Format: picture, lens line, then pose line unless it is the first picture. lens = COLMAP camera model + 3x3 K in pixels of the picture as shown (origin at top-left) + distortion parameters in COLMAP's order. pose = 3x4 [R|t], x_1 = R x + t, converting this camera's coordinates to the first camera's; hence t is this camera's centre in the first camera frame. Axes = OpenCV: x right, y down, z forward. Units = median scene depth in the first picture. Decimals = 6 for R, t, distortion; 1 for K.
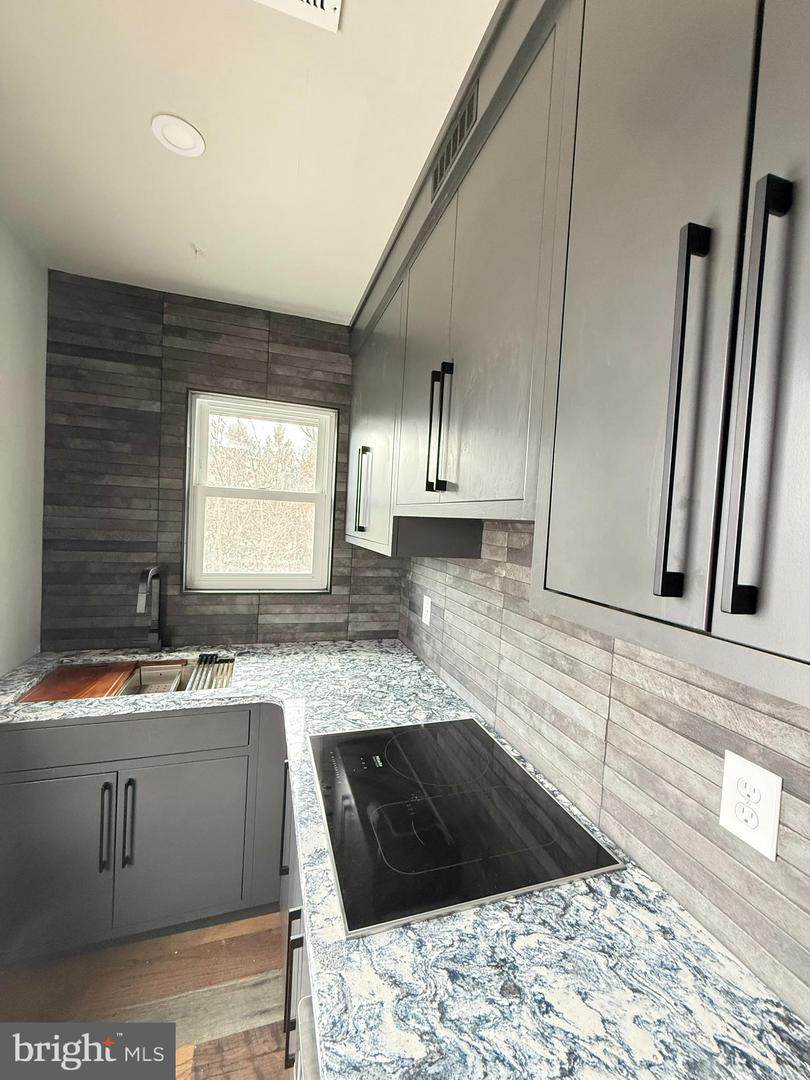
lens RADIAL K [[433.9, 0, 404.3], [0, 433.9, 536.6], [0, 0, 1]] dist [0.000746, 0.000305]
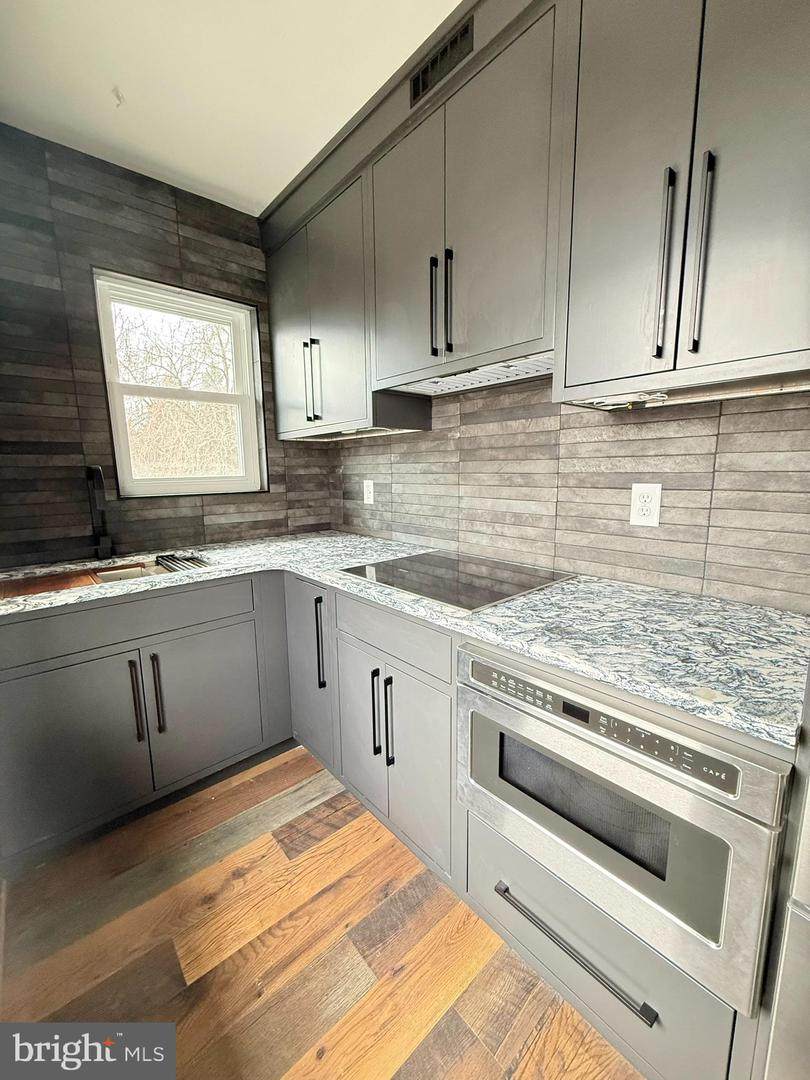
lens RADIAL K [[433.9, 0, 406.0], [0, 433.9, 539.0], [0, 0, 1]] dist [0.000746, 0.000305]
pose [[0.914919, -0.129173, 0.382411, -0.330172], [0.079721, 0.986576, 0.142519, 0.139718], [-0.395688, -0.099907, 0.912935, -0.126555]]
